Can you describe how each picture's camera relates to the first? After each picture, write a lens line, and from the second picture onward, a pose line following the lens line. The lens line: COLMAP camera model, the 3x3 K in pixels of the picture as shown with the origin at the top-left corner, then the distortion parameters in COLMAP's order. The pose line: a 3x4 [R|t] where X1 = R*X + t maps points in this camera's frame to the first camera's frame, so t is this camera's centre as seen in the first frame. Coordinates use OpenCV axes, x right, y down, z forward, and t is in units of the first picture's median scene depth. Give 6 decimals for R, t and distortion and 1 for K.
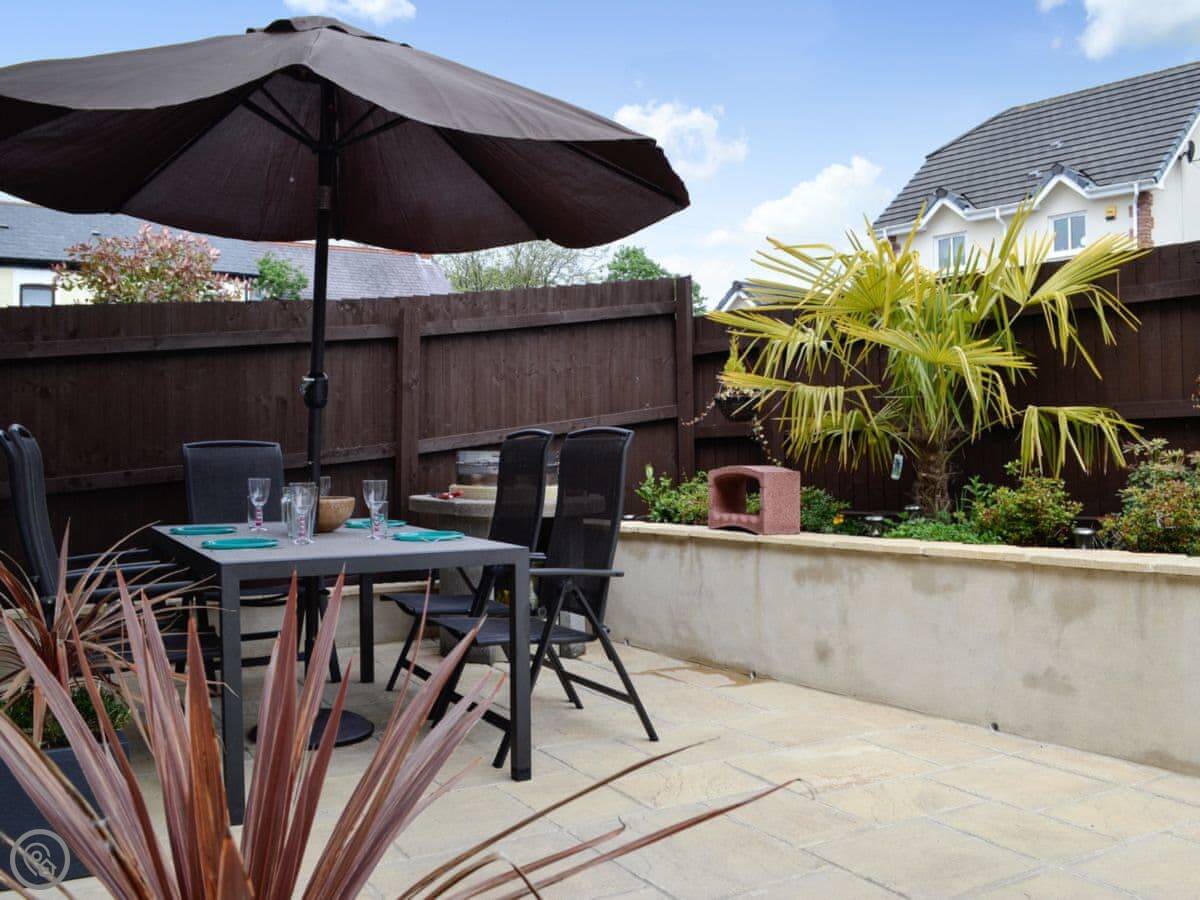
lens RADIAL K [[1093.9, 0, 602.8], [0, 1093.9, 445.6], [0, 0, 1]] dist [-0.091594, 0.000000]
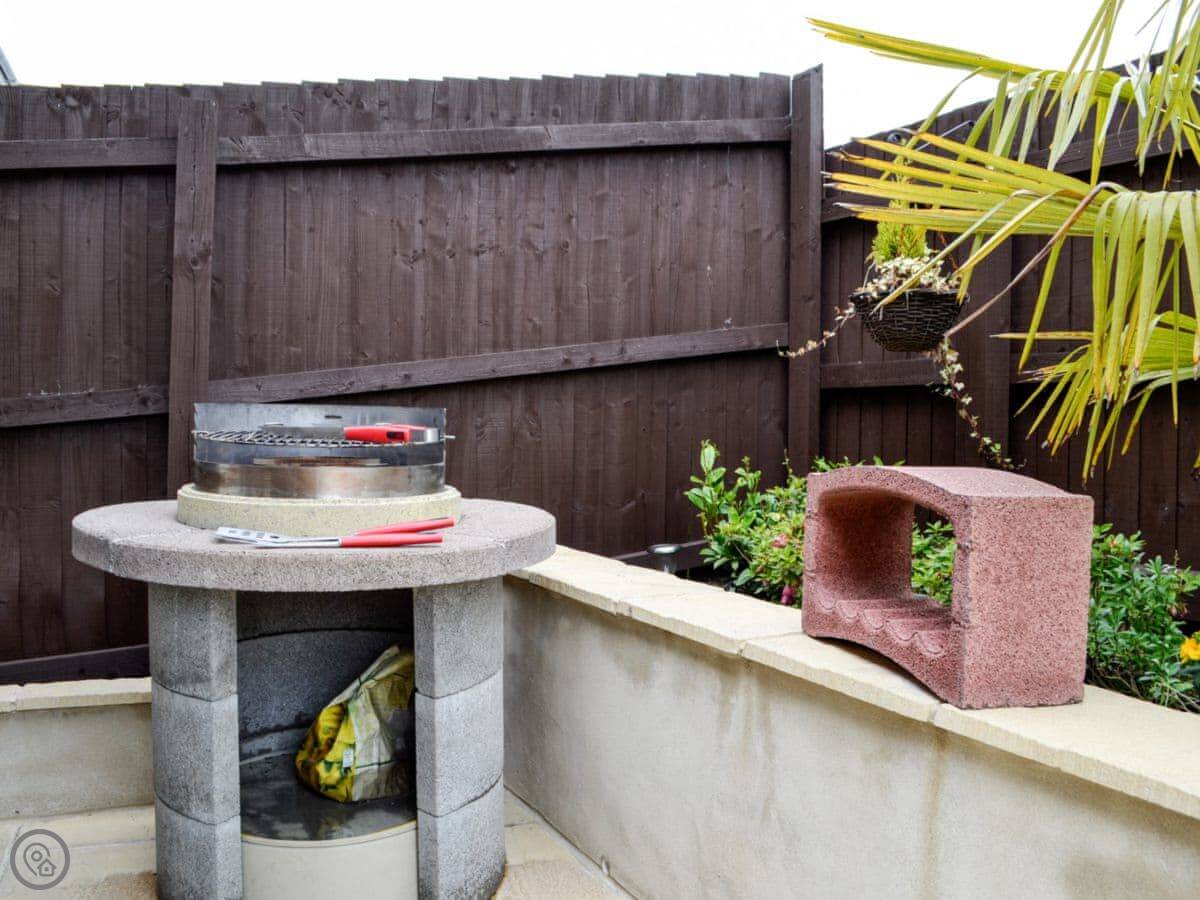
lens RADIAL K [[1093.9, 0, 588.9], [0, 1093.9, 457.3], [0, 0, 1]] dist [-0.091594, 0.000000]
pose [[0.984031, 0.031101, -0.175258, 0.074809], [-0.021742, 0.998246, 0.055074, -0.000456], [0.176663, -0.050384, 0.982981, 0.536174]]
